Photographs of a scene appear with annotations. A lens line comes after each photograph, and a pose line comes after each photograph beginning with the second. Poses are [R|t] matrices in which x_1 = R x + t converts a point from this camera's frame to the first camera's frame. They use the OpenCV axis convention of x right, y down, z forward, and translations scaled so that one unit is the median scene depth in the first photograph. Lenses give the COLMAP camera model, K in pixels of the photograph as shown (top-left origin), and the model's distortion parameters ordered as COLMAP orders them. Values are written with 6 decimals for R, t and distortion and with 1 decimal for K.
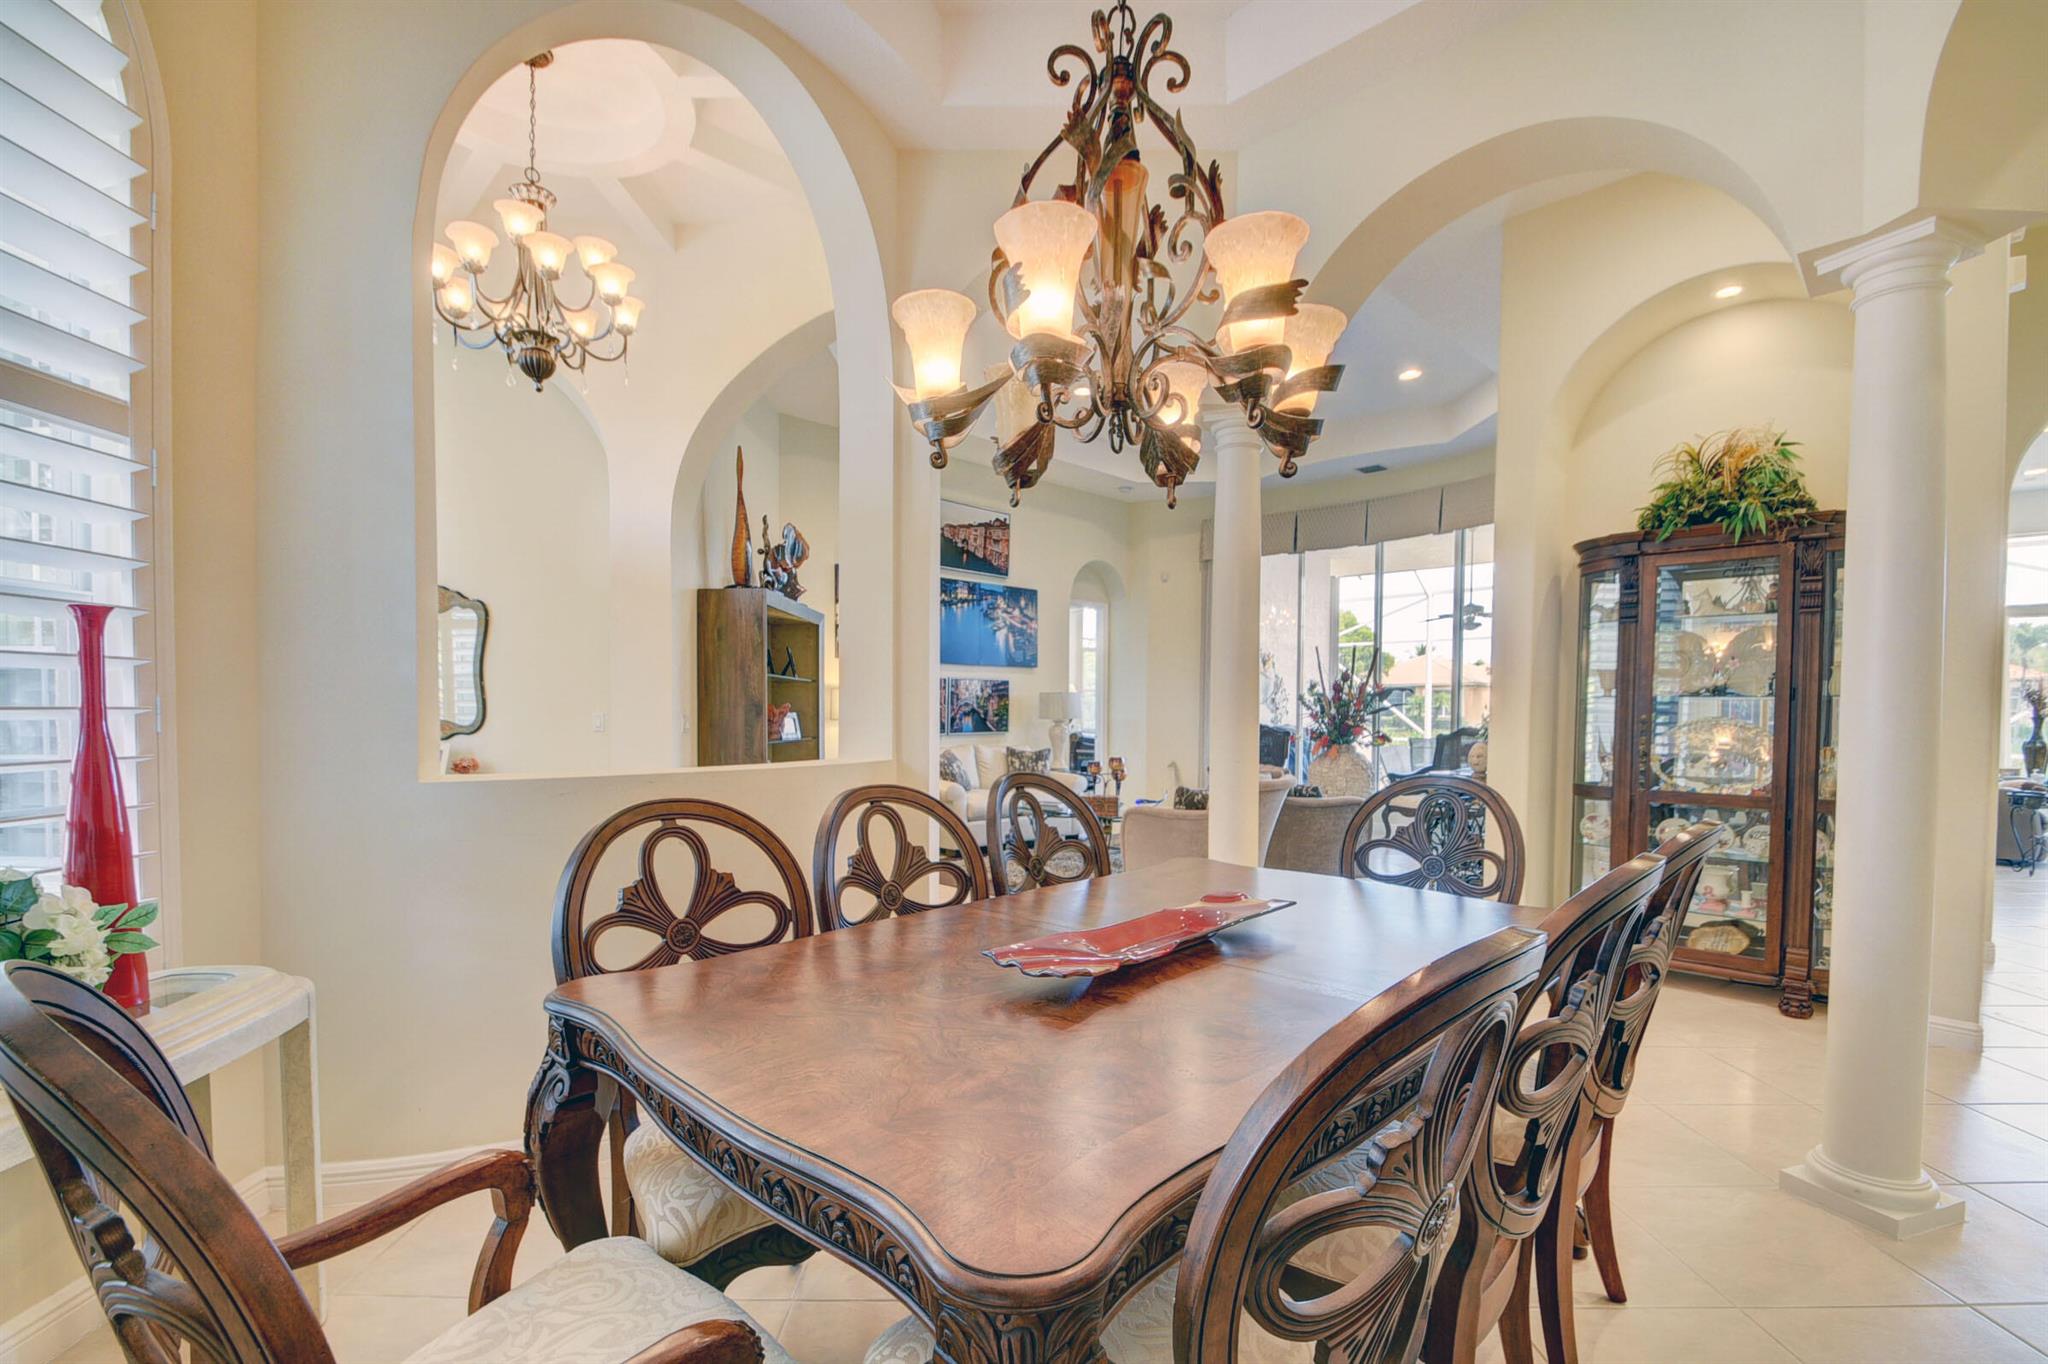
lens RADIAL K [[907.3, 0, 1022.5], [0, 907.3, 739.6], [0, 0, 1]] dist [0.015324, -0.017110]
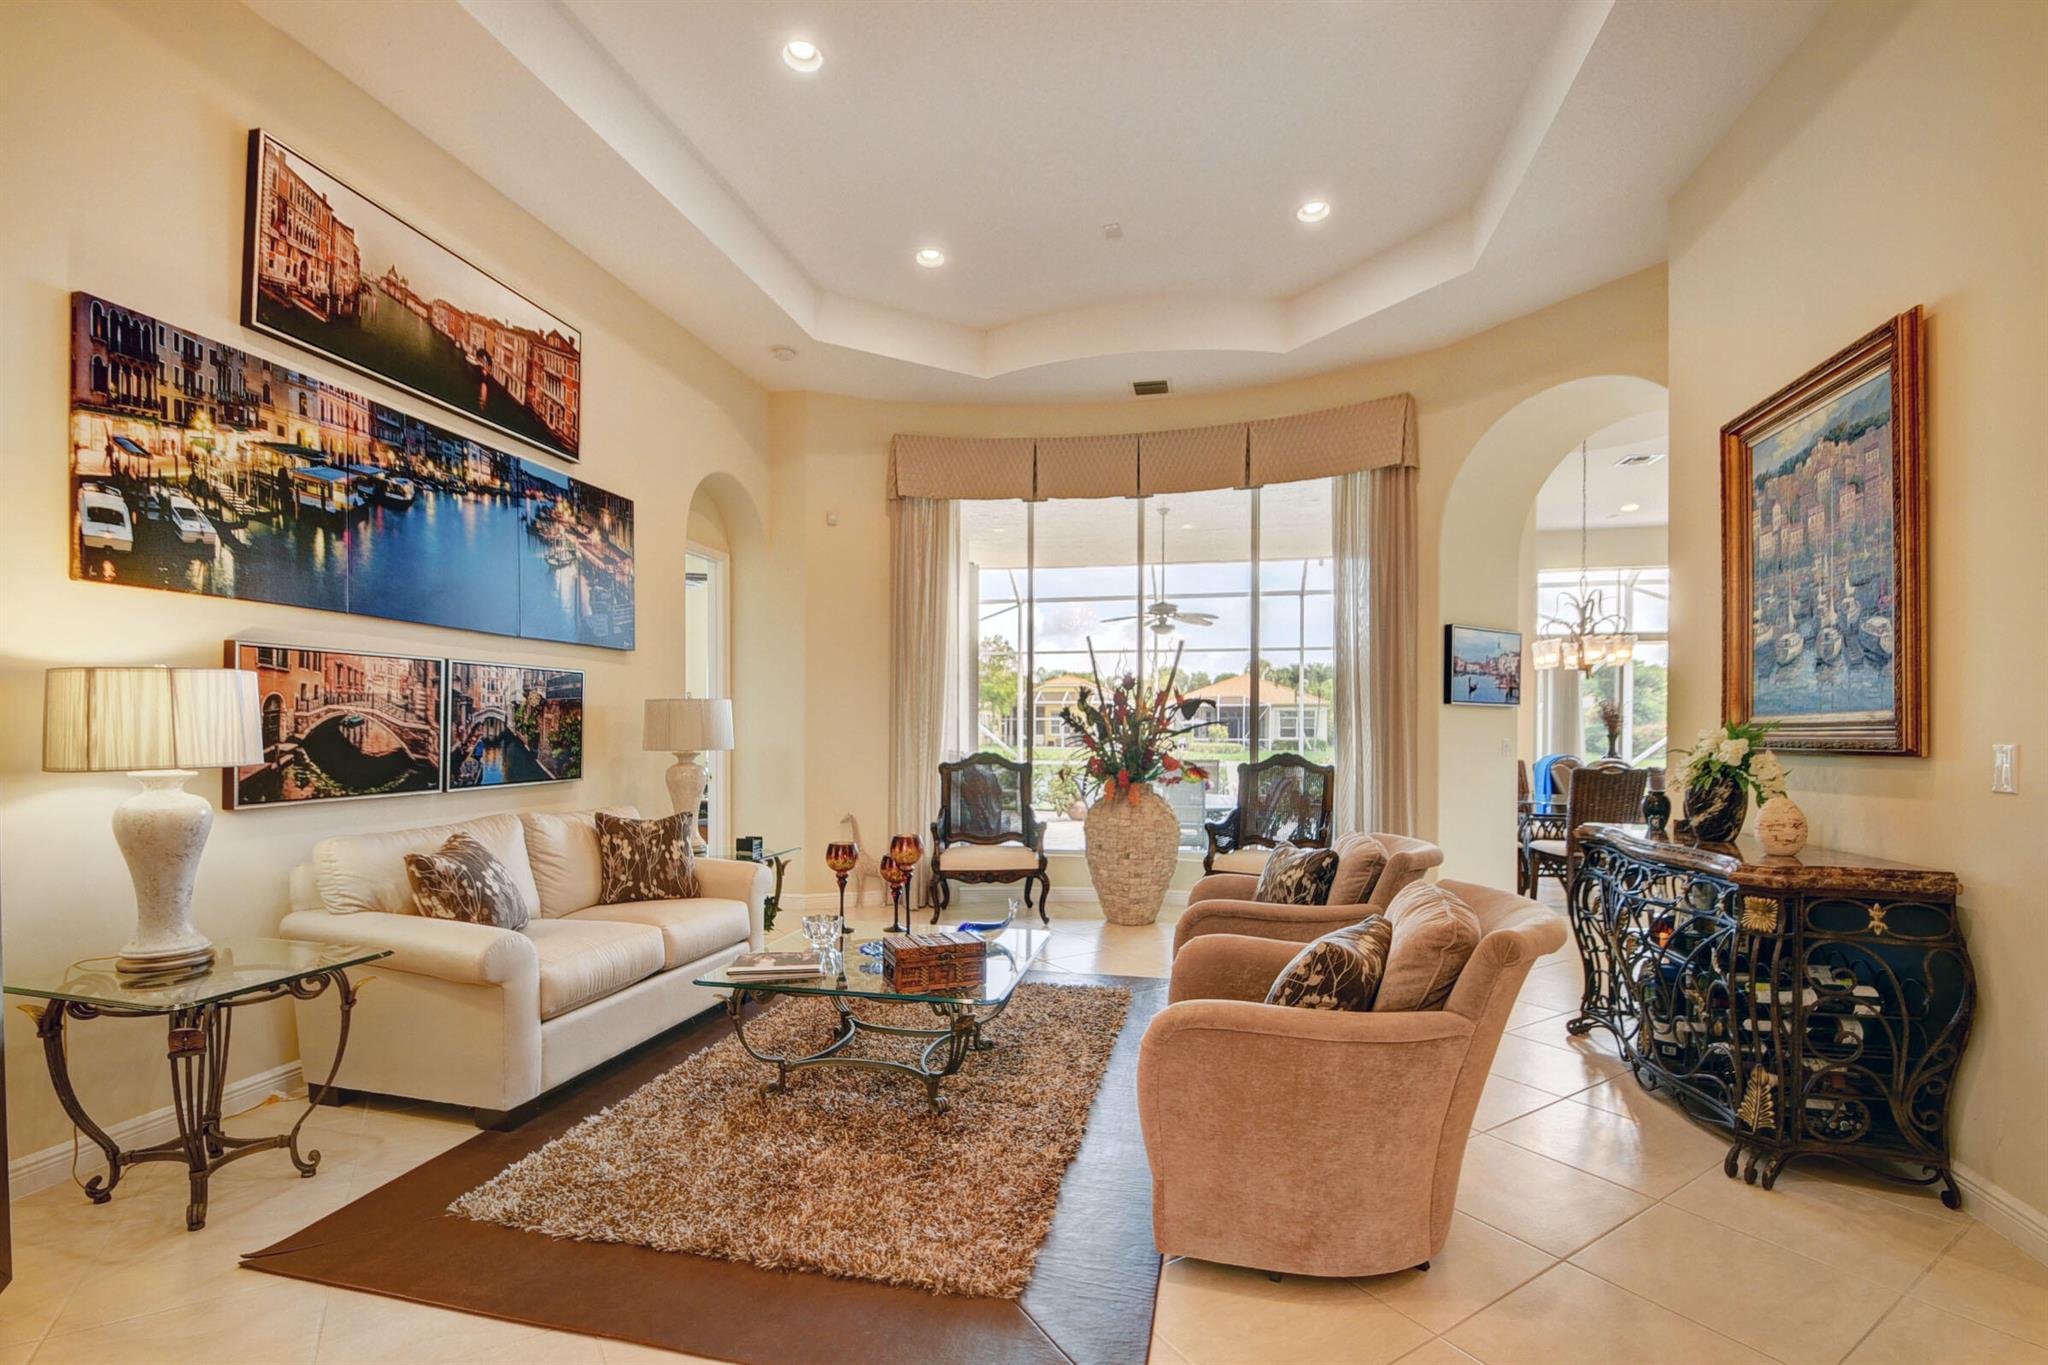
lens RADIAL K [[907.3, 0, 1022.5], [0, 907.3, 740.1], [0, 0, 1]] dist [0.015324, -0.017110]
pose [[0.841987, -0.009076, 0.539421, -0.080969], [0.022228, 0.999593, -0.017877, -0.015741], [-0.539039, 0.027042, 0.841846, 0.471255]]
